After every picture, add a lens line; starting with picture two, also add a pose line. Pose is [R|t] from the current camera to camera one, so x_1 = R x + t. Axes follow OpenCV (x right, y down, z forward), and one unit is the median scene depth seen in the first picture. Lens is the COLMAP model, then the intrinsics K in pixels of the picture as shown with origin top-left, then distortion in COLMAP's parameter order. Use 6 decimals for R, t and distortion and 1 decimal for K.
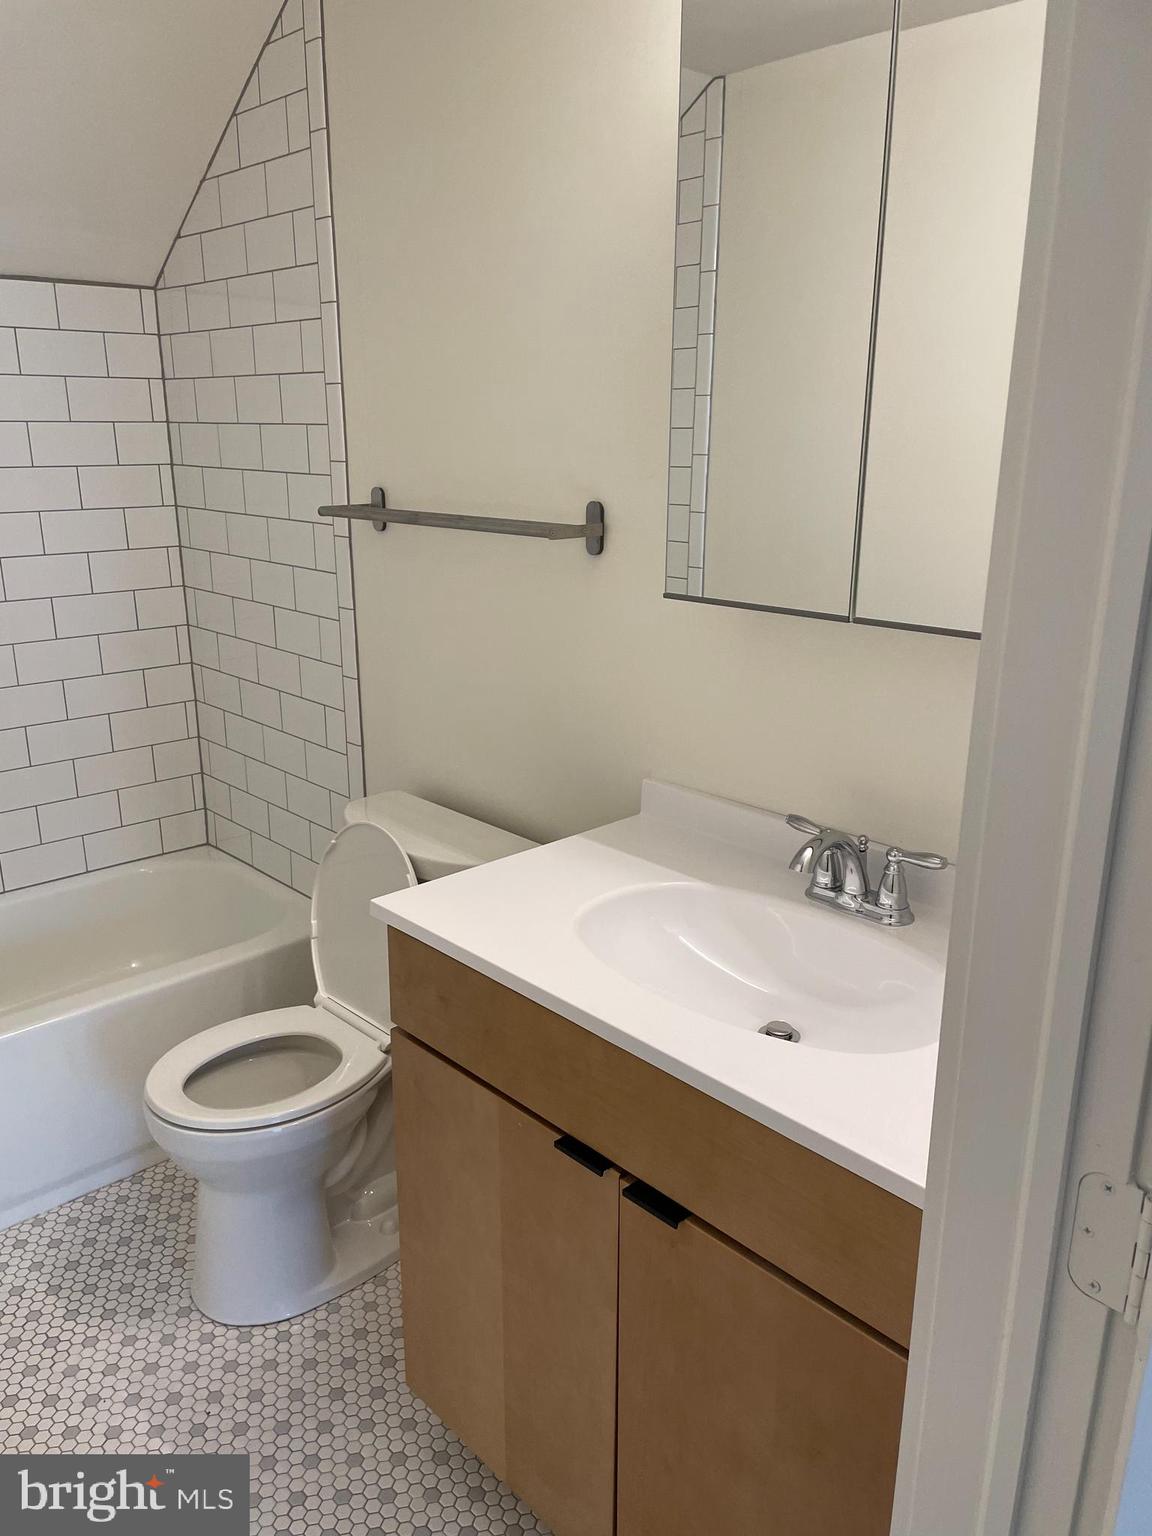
lens RADIAL K [[1140.1, 0, 576.0], [0, 1140.1, 768.0], [0, 0, 1]] dist [0.074428, -0.106005]
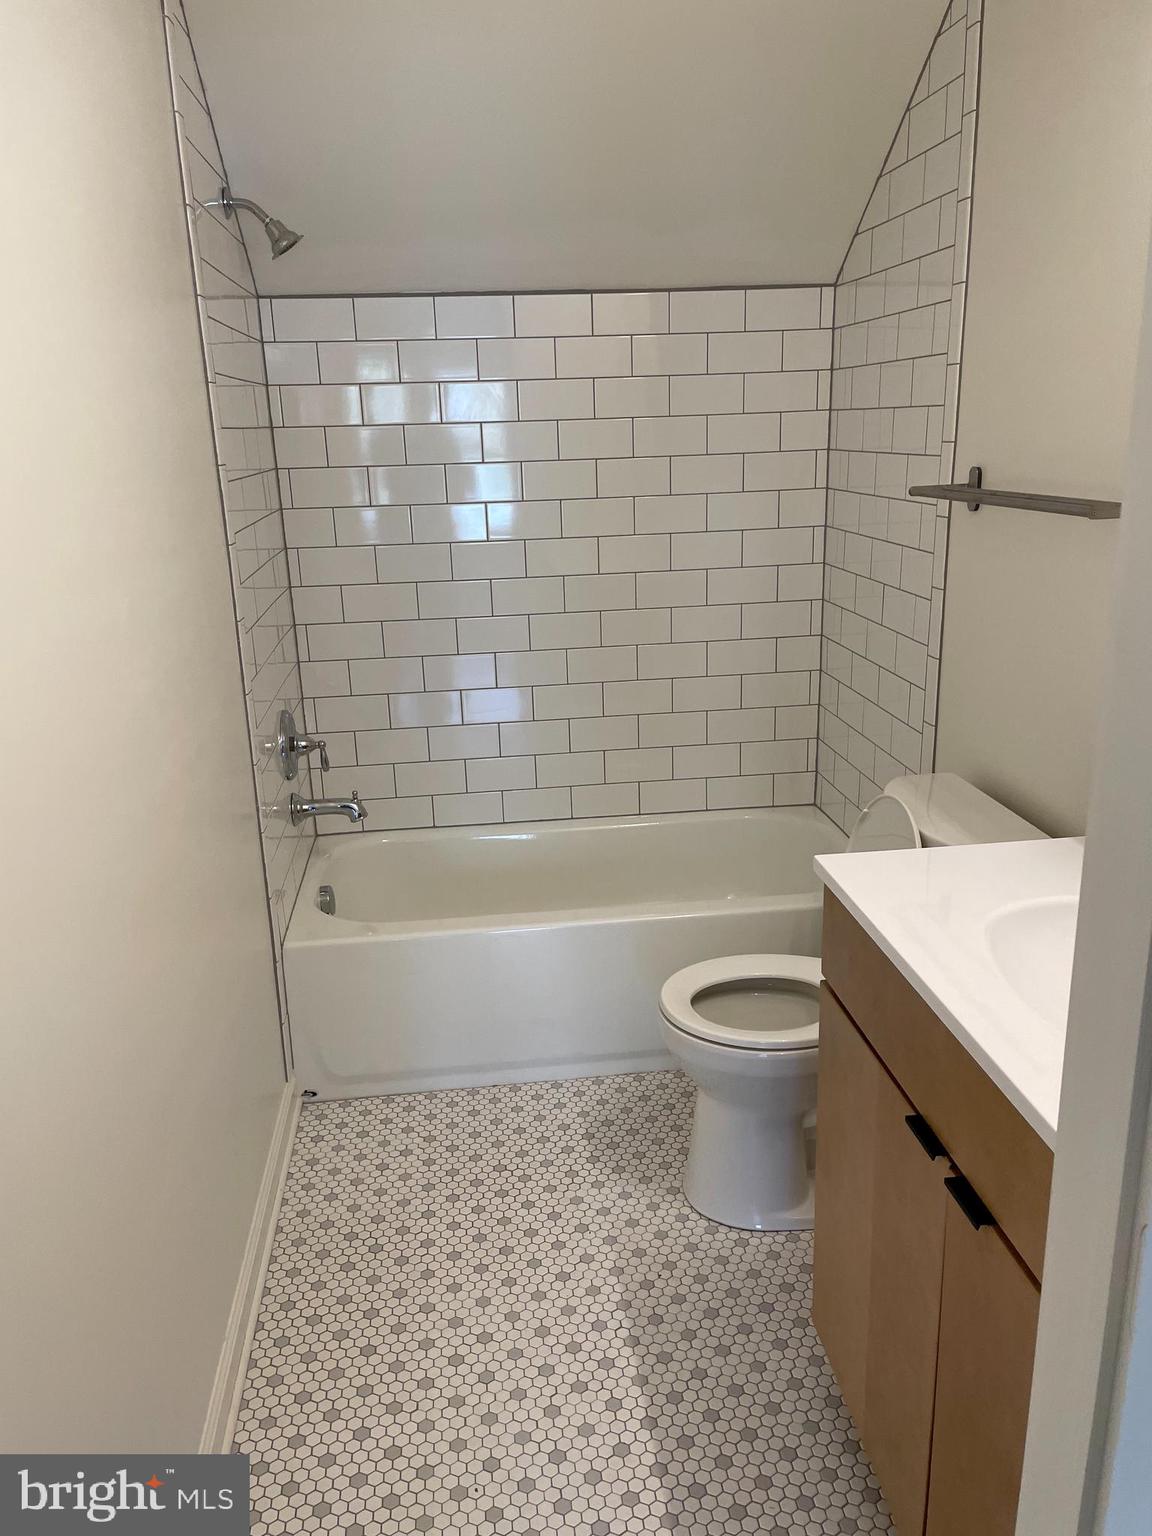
lens RADIAL K [[1140.1, 0, 576.0], [0, 1140.1, 768.0], [0, 0, 1]] dist [0.074428, -0.106005]
pose [[0.803256, 0.141590, -0.578560, 0.162279], [-0.133432, 0.989424, 0.056886, 0.001873], [0.580495, 0.031505, 0.813654, -0.001494]]
